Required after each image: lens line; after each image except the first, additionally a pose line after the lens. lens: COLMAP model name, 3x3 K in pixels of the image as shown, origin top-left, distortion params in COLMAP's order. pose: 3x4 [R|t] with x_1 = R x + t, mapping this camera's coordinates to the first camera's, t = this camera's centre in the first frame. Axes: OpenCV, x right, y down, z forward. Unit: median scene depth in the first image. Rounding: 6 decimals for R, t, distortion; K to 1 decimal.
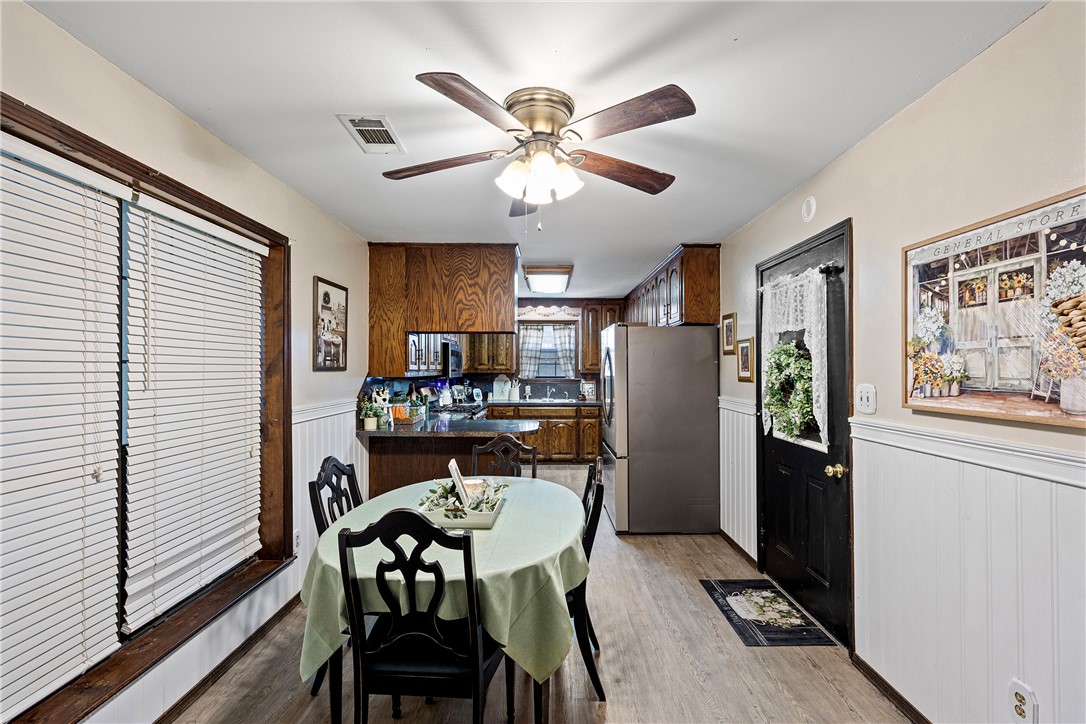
lens RADIAL K [[481.0, 0, 548.6], [0, 481.0, 365.0], [0, 0, 1]] dist [-0.015659, -0.000456]
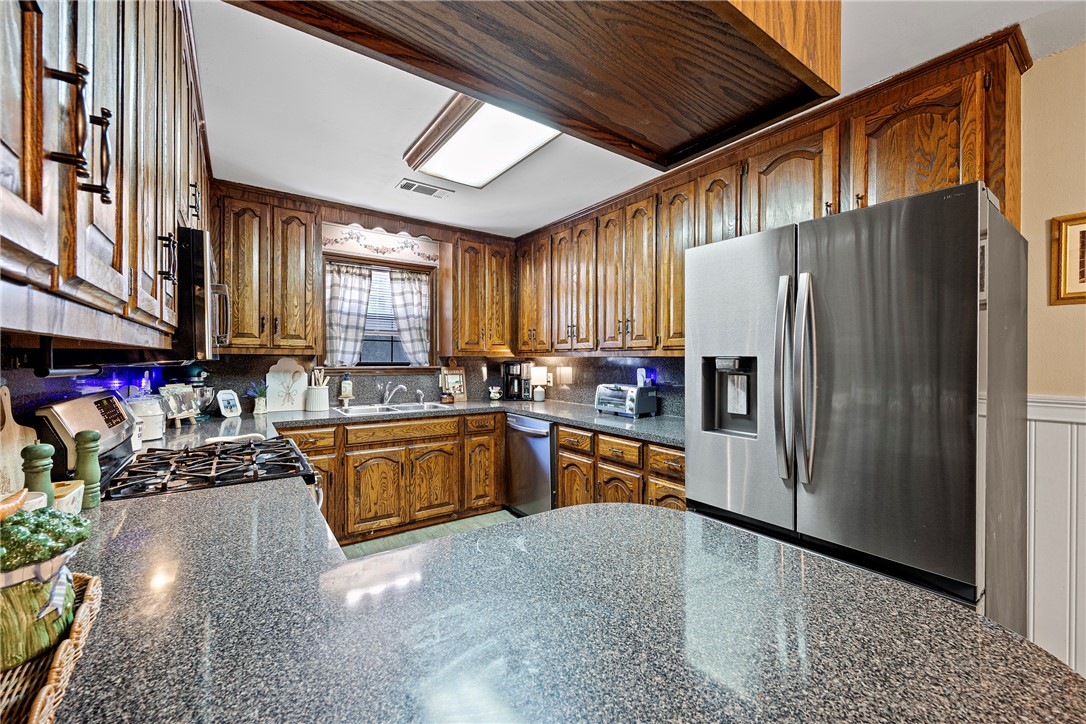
lens RADIAL K [[434.9, 0, 547.0], [0, 434.9, 360.0], [0, 0, 1]] dist [-0.006126, 0.000222]
pose [[0.813224, 0.001457, 0.581950, -0.255018], [-0.006007, 0.999965, 0.005891, 0.030743], [-0.581920, -0.008286, 0.813203, 0.908445]]
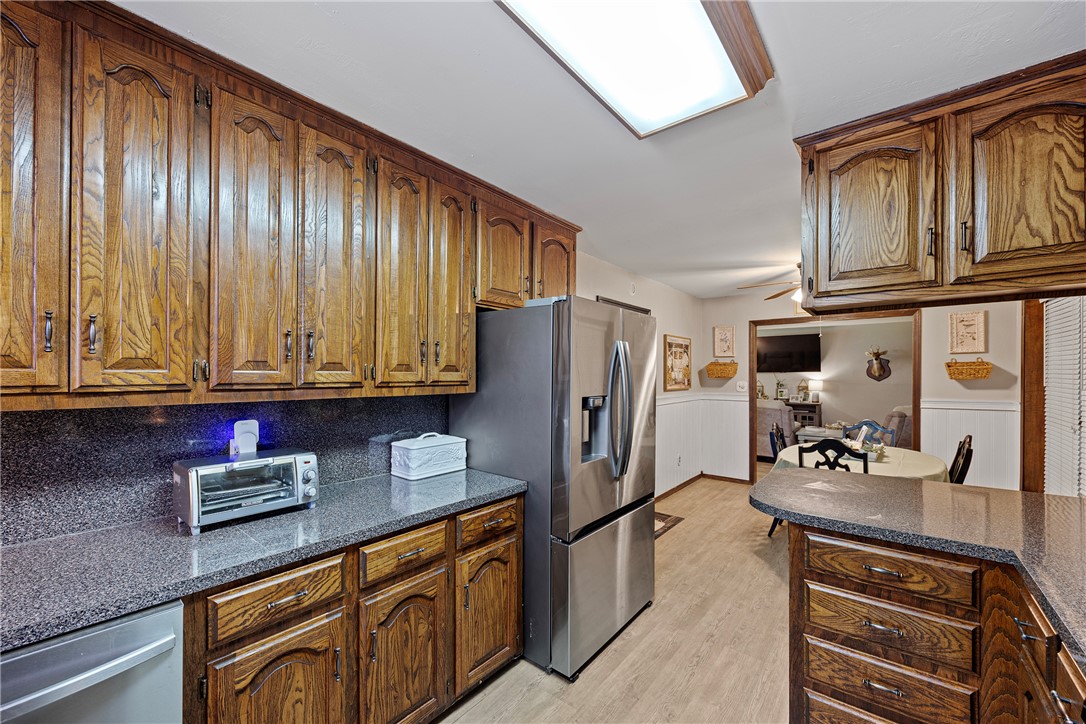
lens RADIAL K [[424.1, 0, 548.5], [0, 424.1, 375.3], [0, 0, 1]] dist [-0.002250, -0.001046]
pose [[-0.779402, -0.000631, 0.626524, -0.139695], [-0.004249, 0.999982, -0.004279, 0.006731], [-0.626510, -0.005997, -0.779390, 1.585563]]
